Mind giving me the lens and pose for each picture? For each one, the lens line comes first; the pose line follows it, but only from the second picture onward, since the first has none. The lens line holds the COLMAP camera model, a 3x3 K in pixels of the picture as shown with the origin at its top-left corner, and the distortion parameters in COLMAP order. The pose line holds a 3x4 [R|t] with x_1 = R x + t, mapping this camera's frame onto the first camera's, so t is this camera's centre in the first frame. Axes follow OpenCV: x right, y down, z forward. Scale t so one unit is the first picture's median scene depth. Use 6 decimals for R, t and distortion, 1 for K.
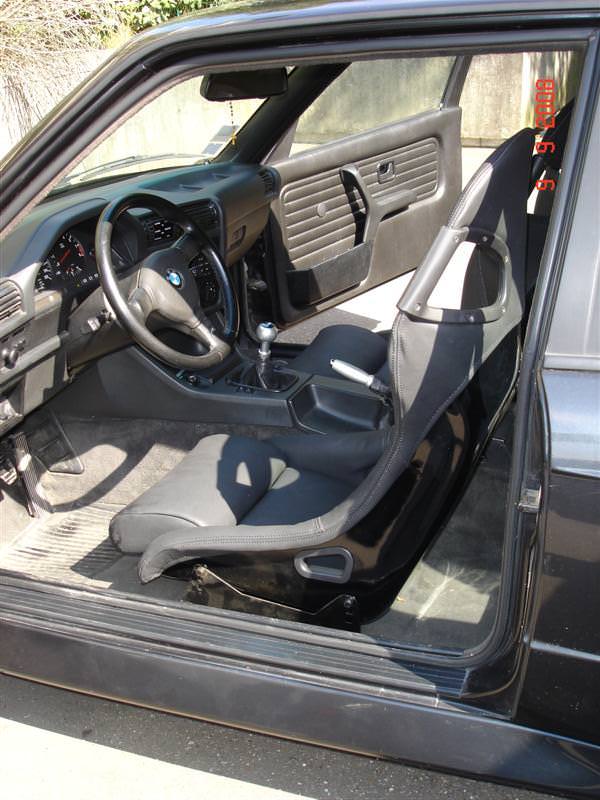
lens RADIAL K [[1018.3, 0, 300.0], [0, 1018.3, 400.0], [0, 0, 1]] dist [-0.041169, -0.020128]
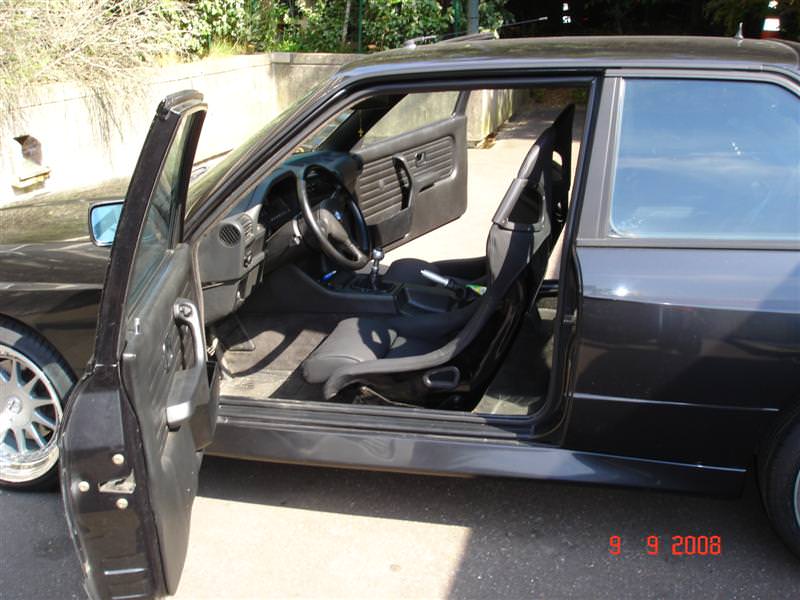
lens RADIAL K [[885.6, 0, 400.0], [0, 885.6, 300.0], [0, 0, 1]] dist [-0.001529, -0.007376]
pose [[0.990582, -0.016814, 0.135887, -0.191364], [0.027126, 0.996860, -0.074397, 0.109685], [-0.134210, 0.077382, 0.987927, -0.363879]]
